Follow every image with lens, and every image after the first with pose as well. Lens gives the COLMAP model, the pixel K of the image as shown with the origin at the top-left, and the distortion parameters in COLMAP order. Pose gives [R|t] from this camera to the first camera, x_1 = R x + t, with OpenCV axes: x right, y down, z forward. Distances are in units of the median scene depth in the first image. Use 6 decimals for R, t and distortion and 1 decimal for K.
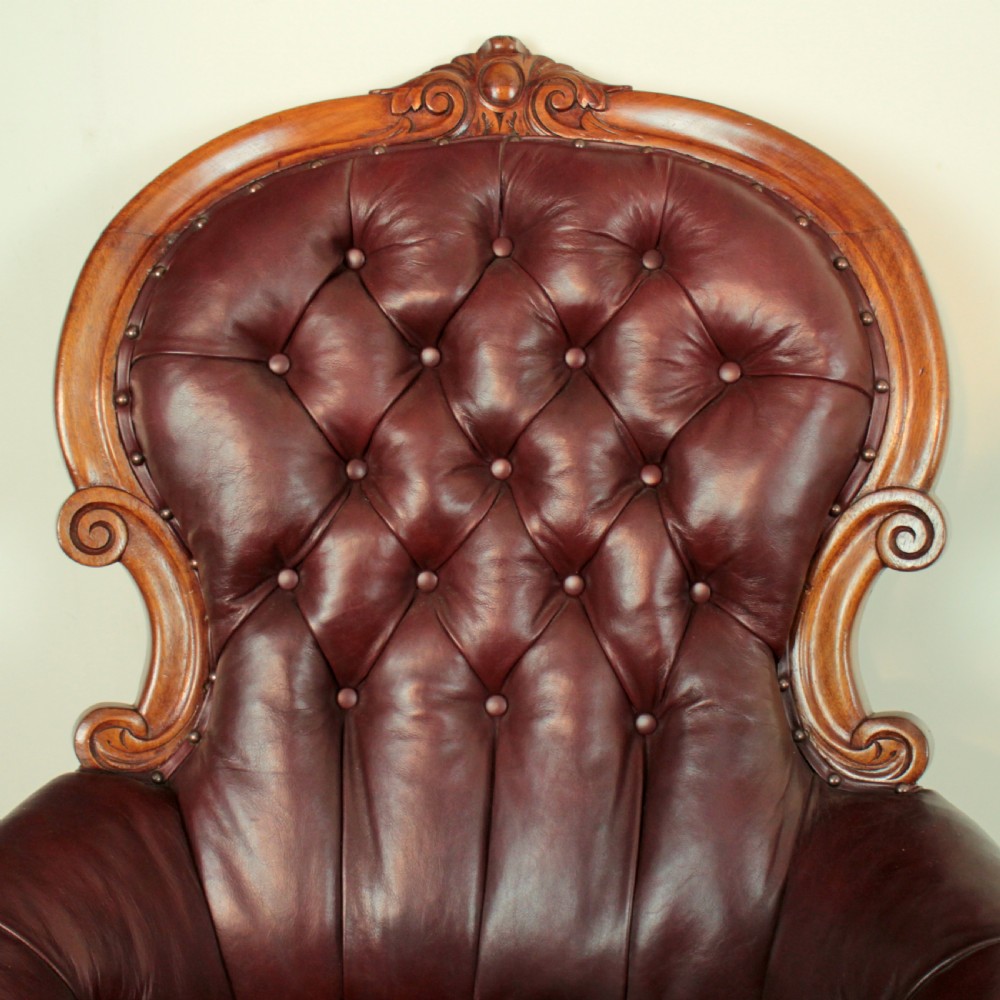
lens RADIAL K [[1262.3, 0, 499.8], [0, 1262.3, 538.2], [0, 0, 1]] dist [-0.157829, 0.021438]
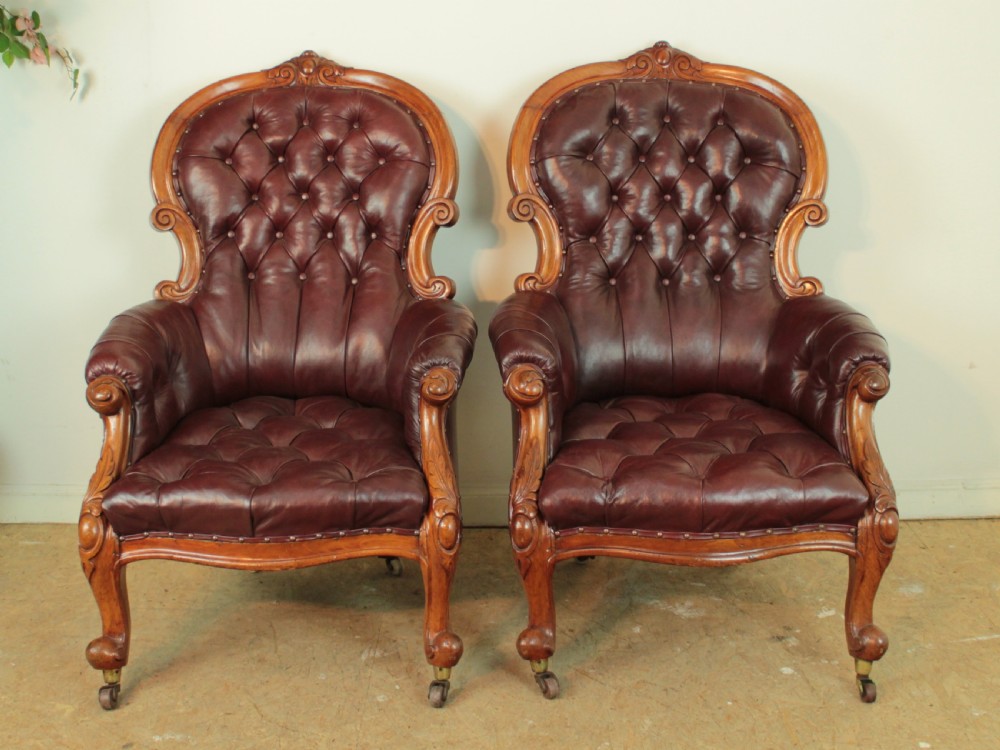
lens RADIAL K [[1193.3, 0, 498.7], [0, 1193.3, 391.9], [0, 0, 1]] dist [-0.162962, 0.085134]
pose [[0.998047, -0.015419, 0.060532, 0.281352], [0.020805, 0.995780, -0.089386, 0.662057], [-0.058898, 0.090471, 0.994156, -1.736616]]
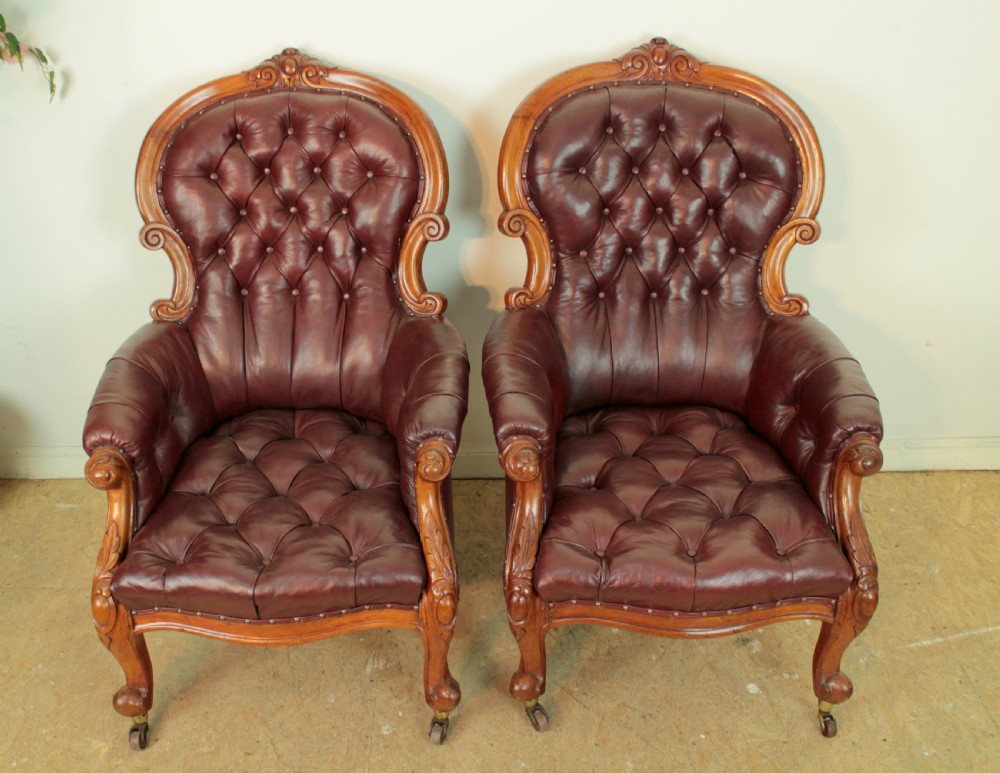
lens RADIAL K [[912.1, 0, 460.3], [0, 912.1, 390.5], [0, 0, 1]] dist [-0.167409, 0.103031]
pose [[0.998296, -0.034982, 0.046705, 0.277769], [0.026092, 0.983511, 0.178954, -0.008885], [-0.052195, -0.177431, 0.982748, -1.140639]]
